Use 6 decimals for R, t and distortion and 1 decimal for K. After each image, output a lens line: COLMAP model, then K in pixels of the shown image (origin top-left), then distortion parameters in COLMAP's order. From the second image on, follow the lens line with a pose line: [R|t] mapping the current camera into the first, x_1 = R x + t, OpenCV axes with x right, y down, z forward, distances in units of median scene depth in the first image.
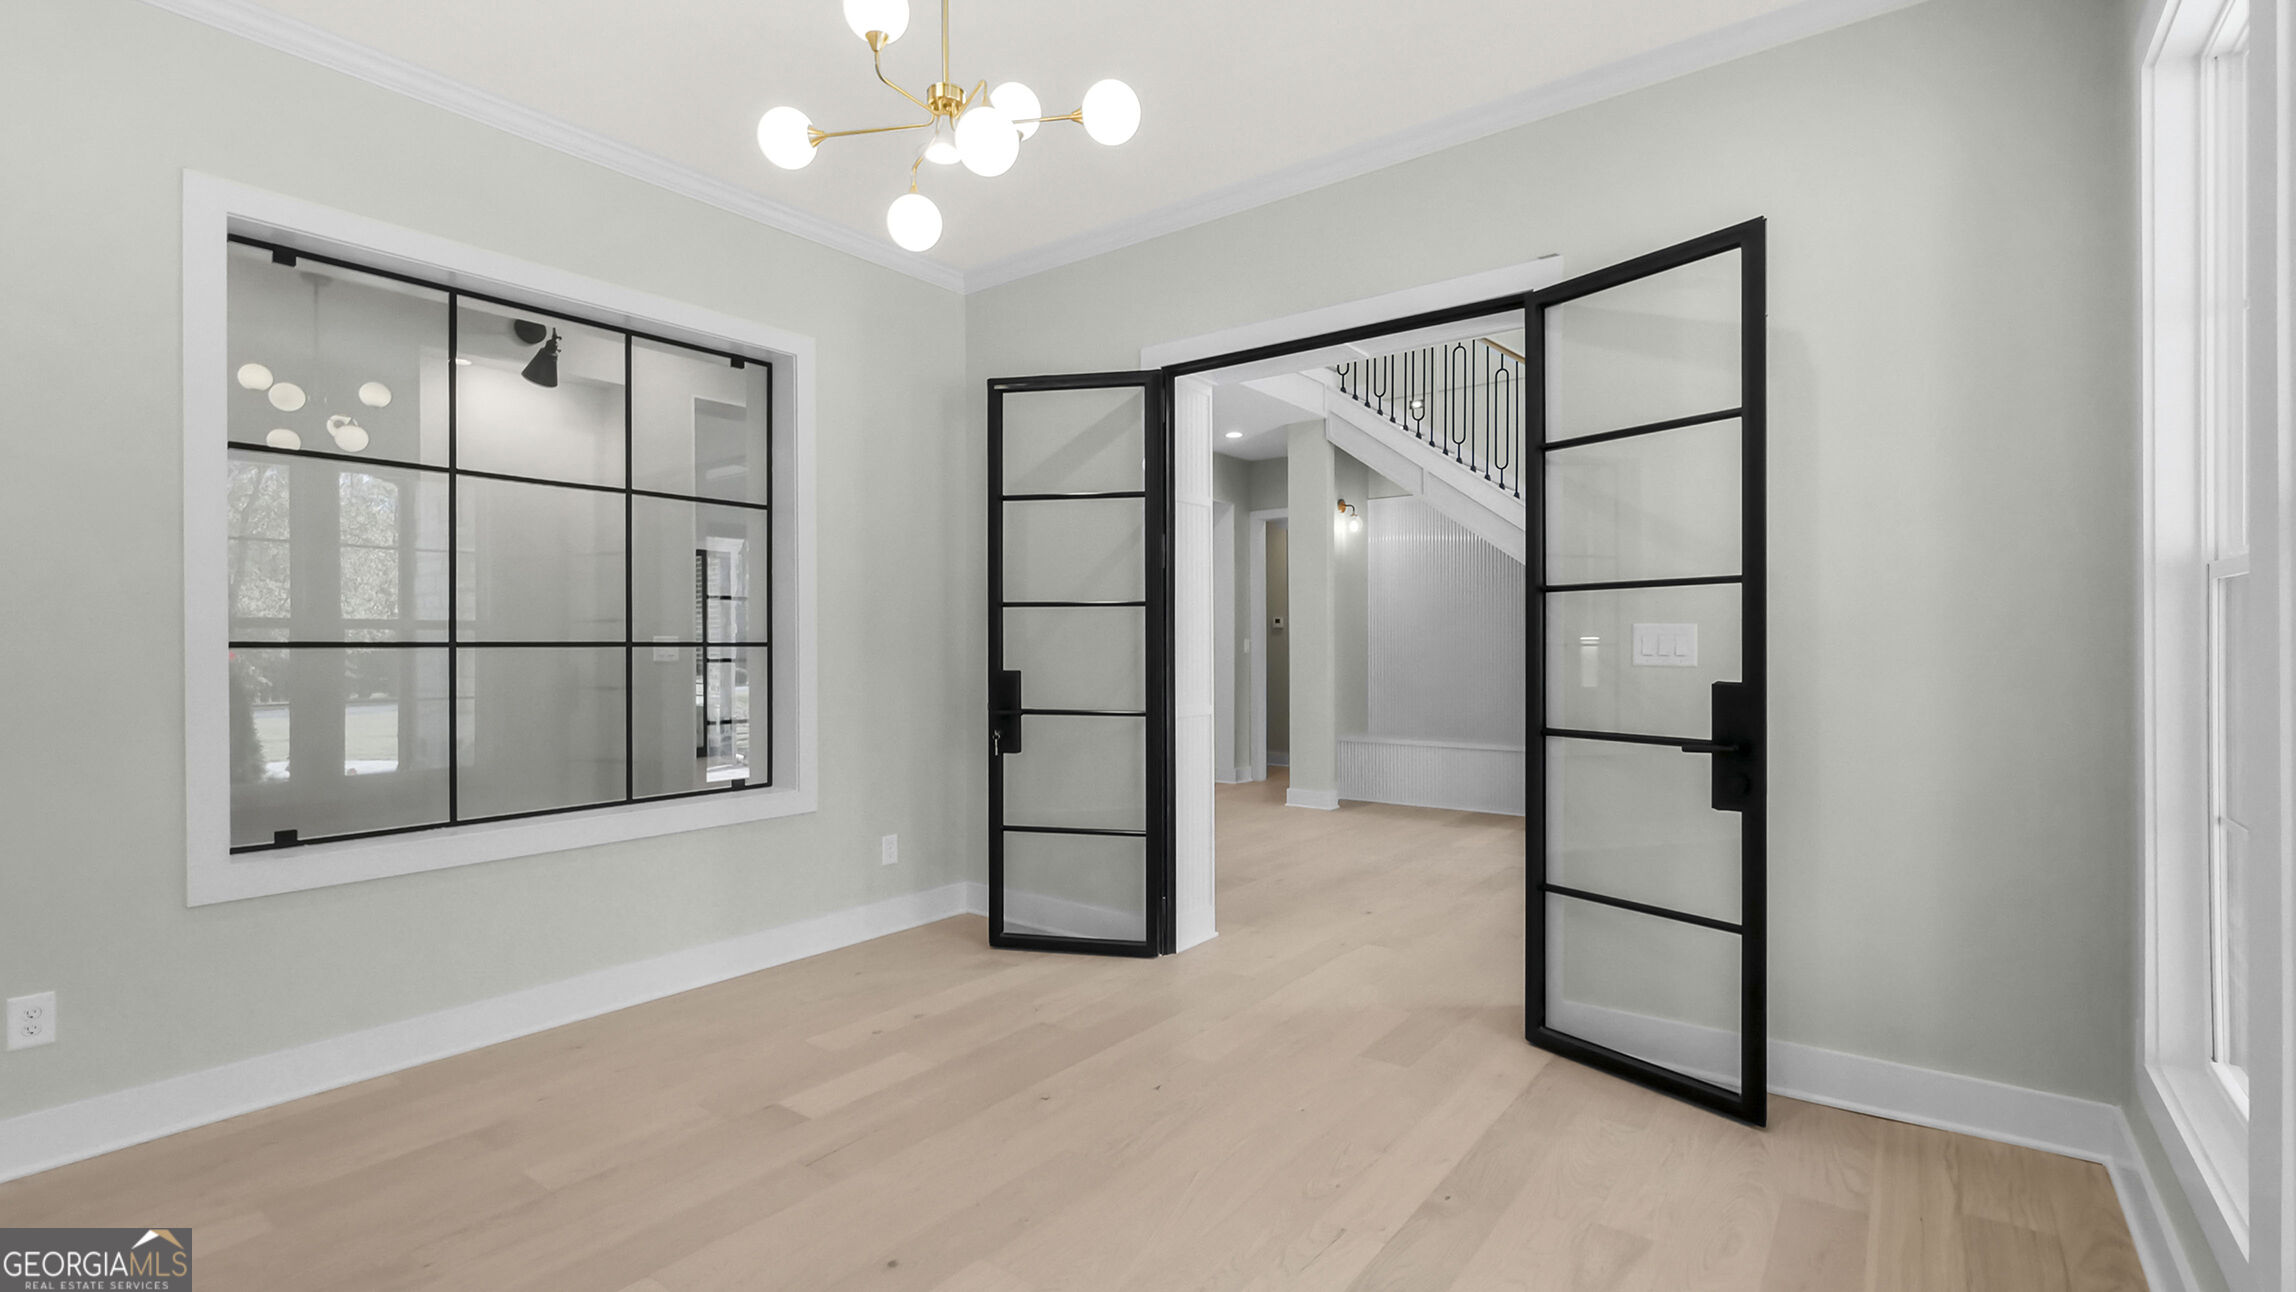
lens RADIAL K [[1009.3, 0, 1142.0], [0, 1009.3, 641.4], [0, 0, 1]] dist [-0.003355, 0.000269]
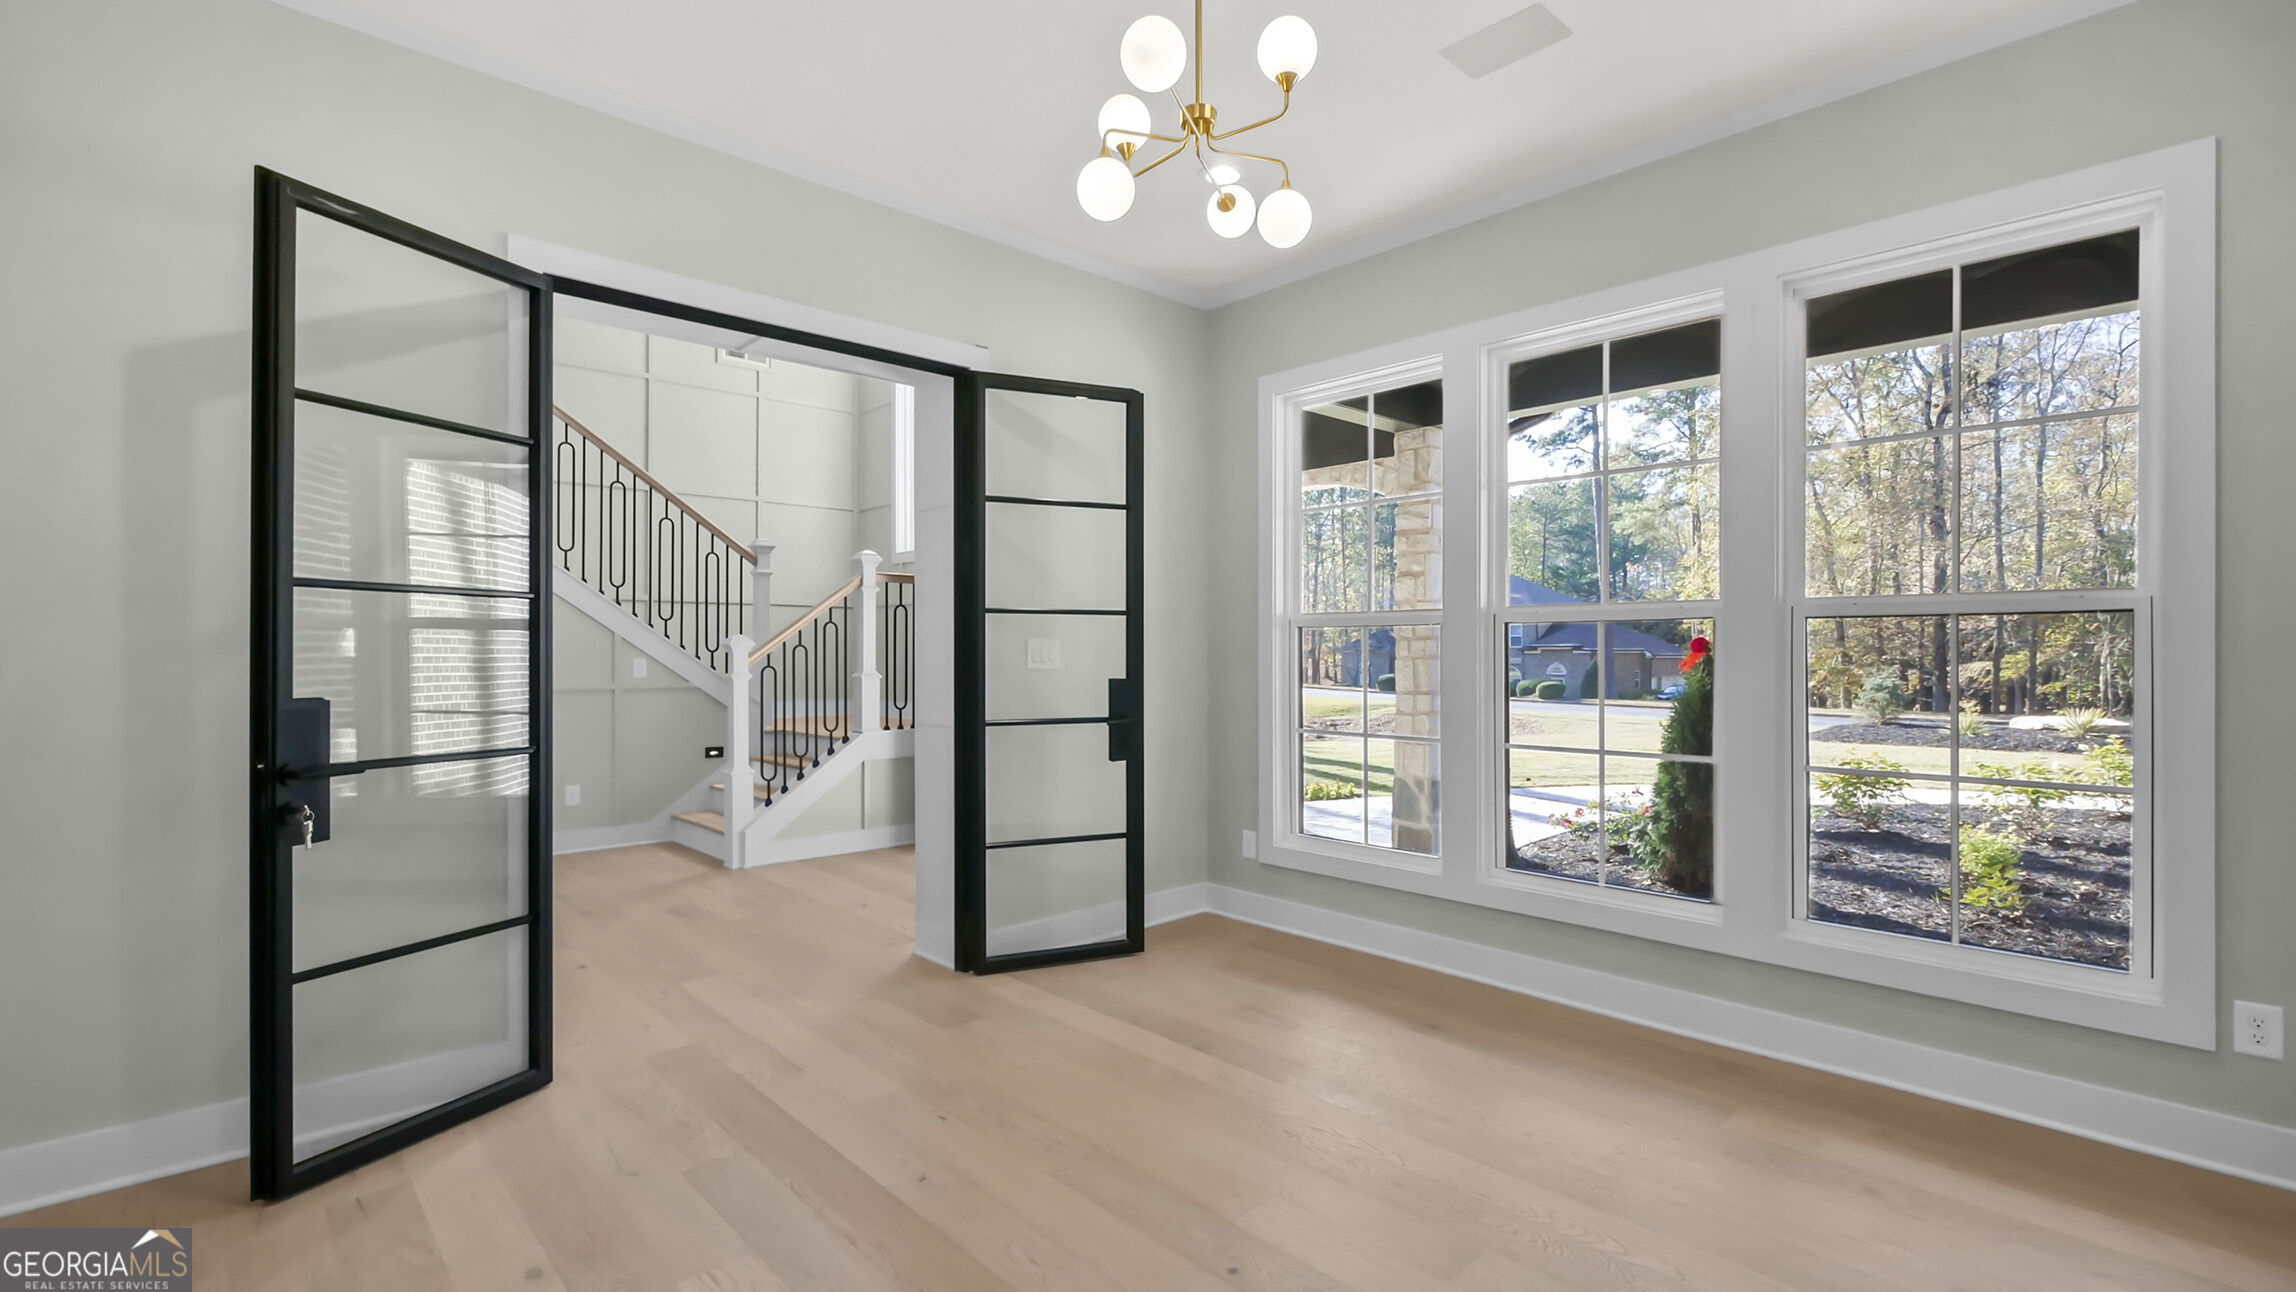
lens RADIAL K [[1009.3, 0, 1138.7], [0, 1009.3, 653.3], [0, 0, 1]] dist [-0.003355, 0.000269]
pose [[0.185297, 0.000140, 0.982682, -0.937338], [-0.004149, 0.999991, 0.000640, 0.000299], [-0.982674, -0.004196, 0.185296, 0.676343]]
